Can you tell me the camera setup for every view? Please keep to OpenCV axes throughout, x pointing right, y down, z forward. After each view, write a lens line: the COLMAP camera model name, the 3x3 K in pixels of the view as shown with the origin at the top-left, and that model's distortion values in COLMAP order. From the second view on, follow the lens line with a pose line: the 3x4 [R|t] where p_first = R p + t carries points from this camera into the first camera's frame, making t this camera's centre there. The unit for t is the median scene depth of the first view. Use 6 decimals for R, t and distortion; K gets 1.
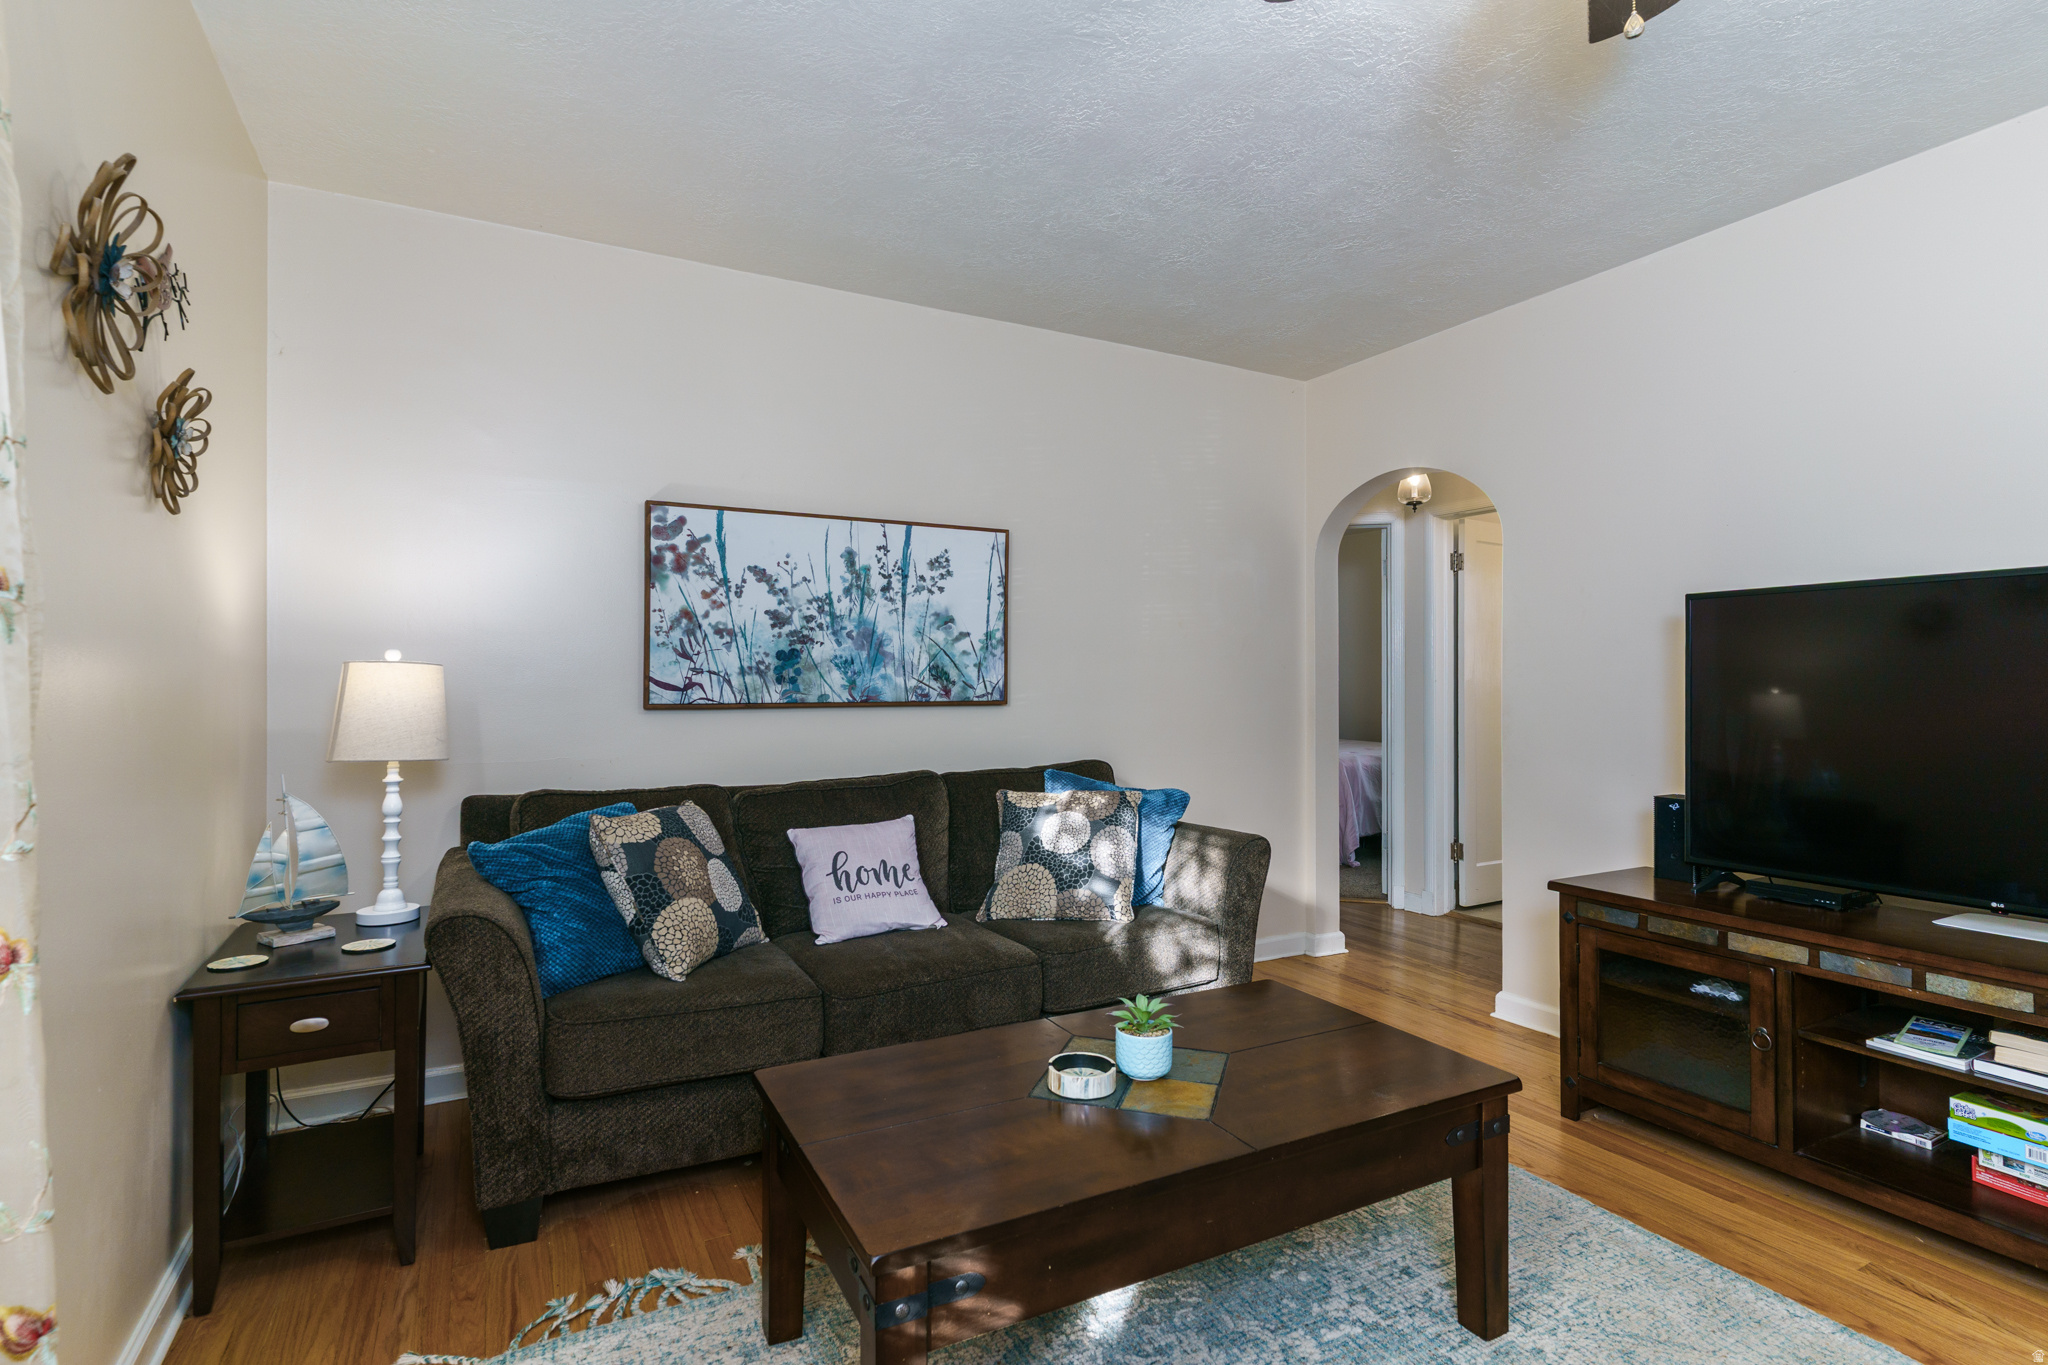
lens RADIAL K [[990.2, 0, 1020.6], [0, 990.2, 673.1], [0, 0, 1]] dist [0.001417, -0.000053]
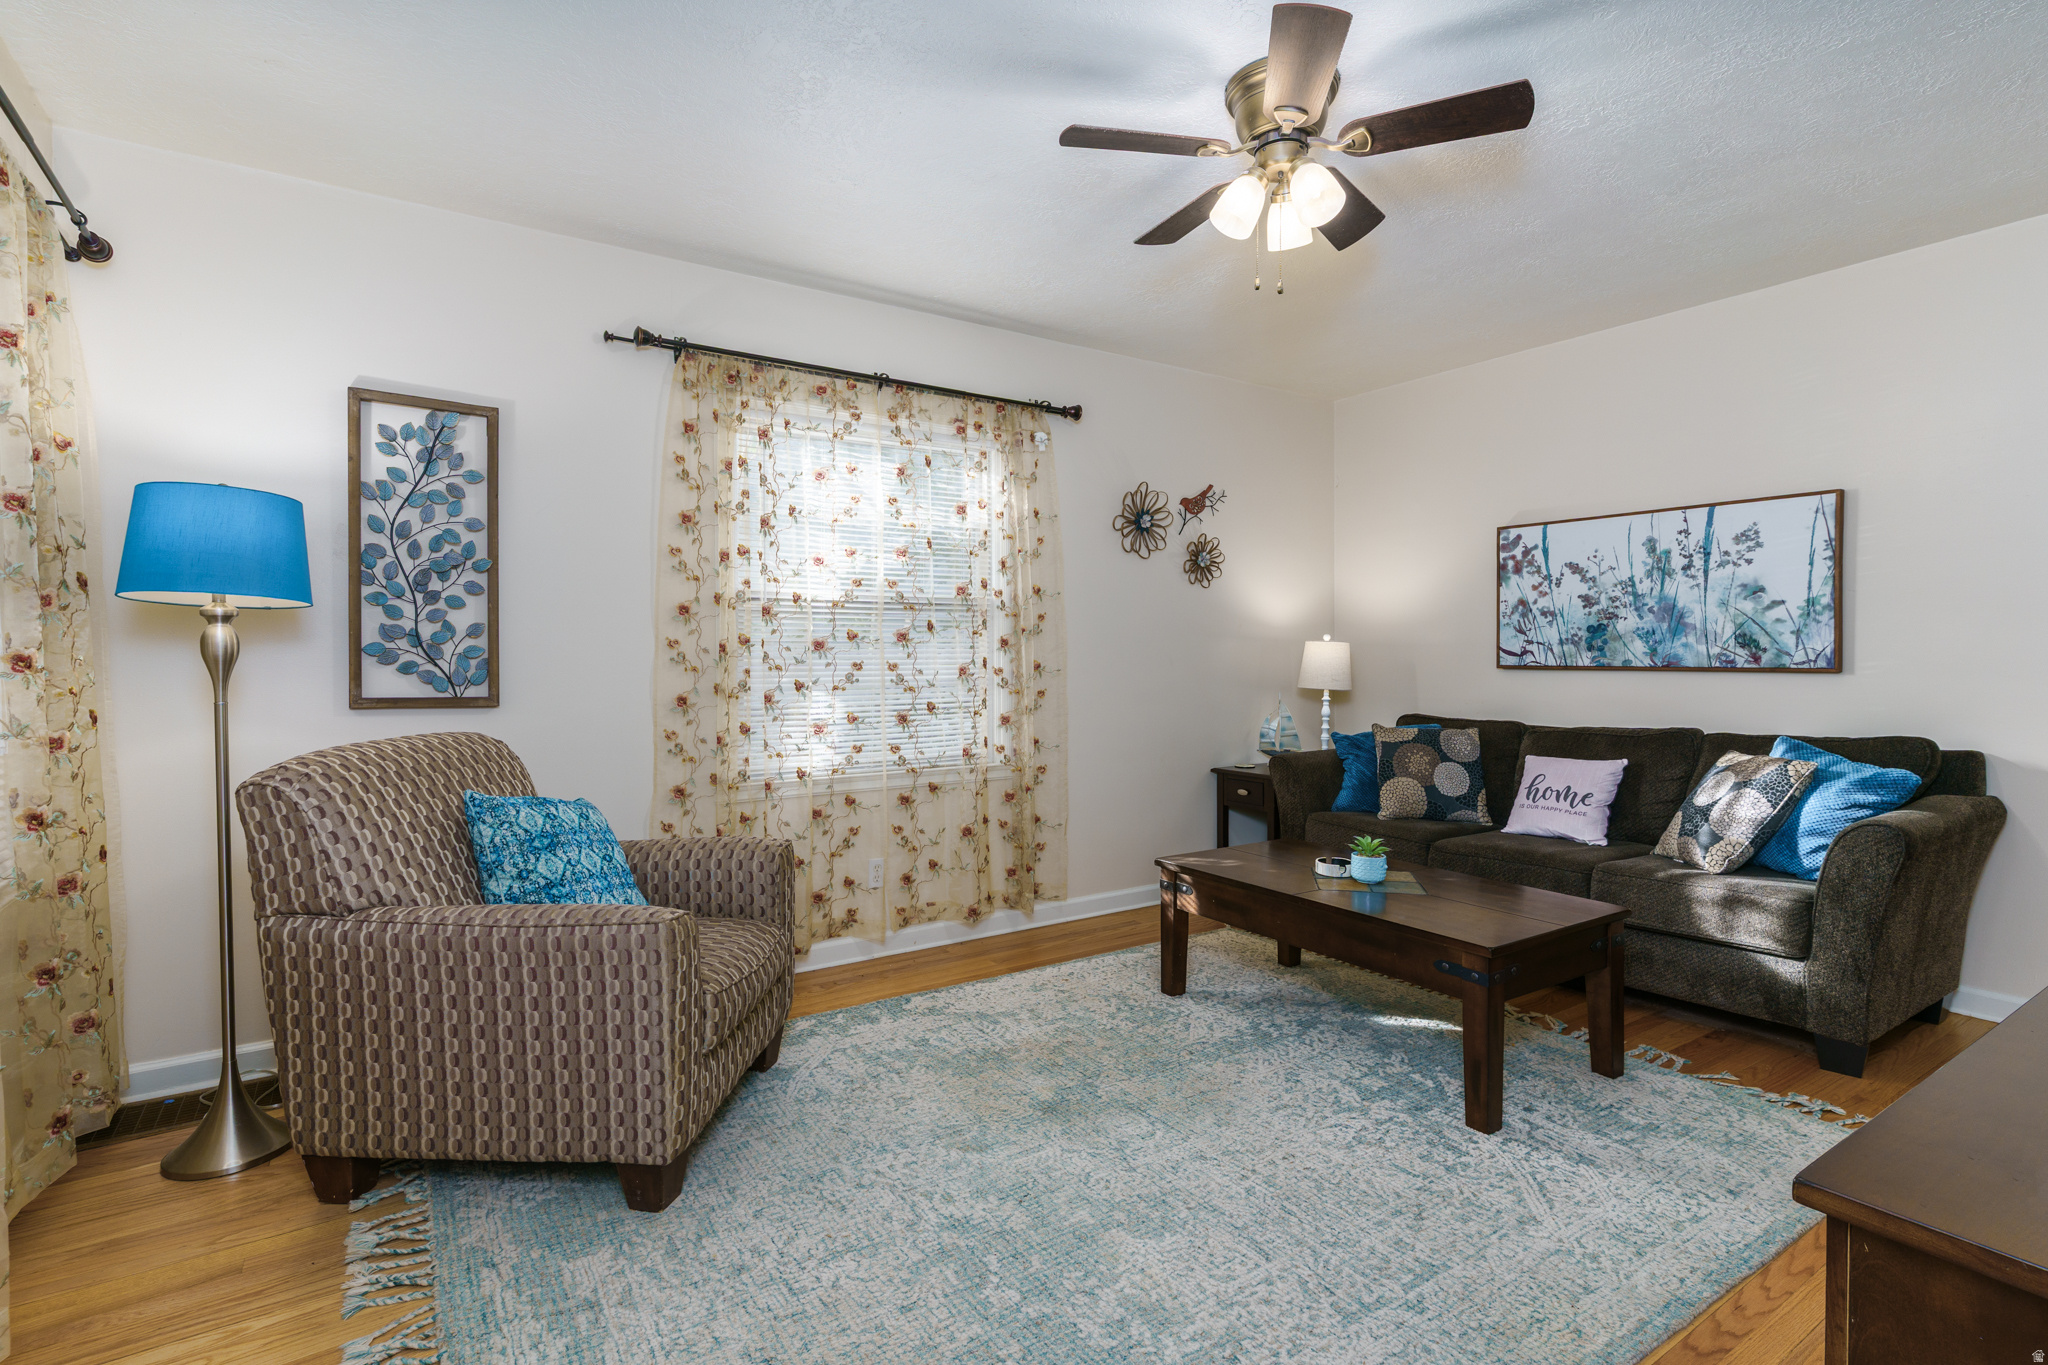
lens RADIAL K [[990.2, 0, 1020.6], [0, 990.2, 673.1], [0, 0, 1]] dist [0.001417, -0.000053]
pose [[0.091054, 0.020210, -0.995641, 1.025309], [0.010869, 0.999714, 0.021287, 0.003890], [0.995787, -0.012760, 0.090808, 0.151785]]
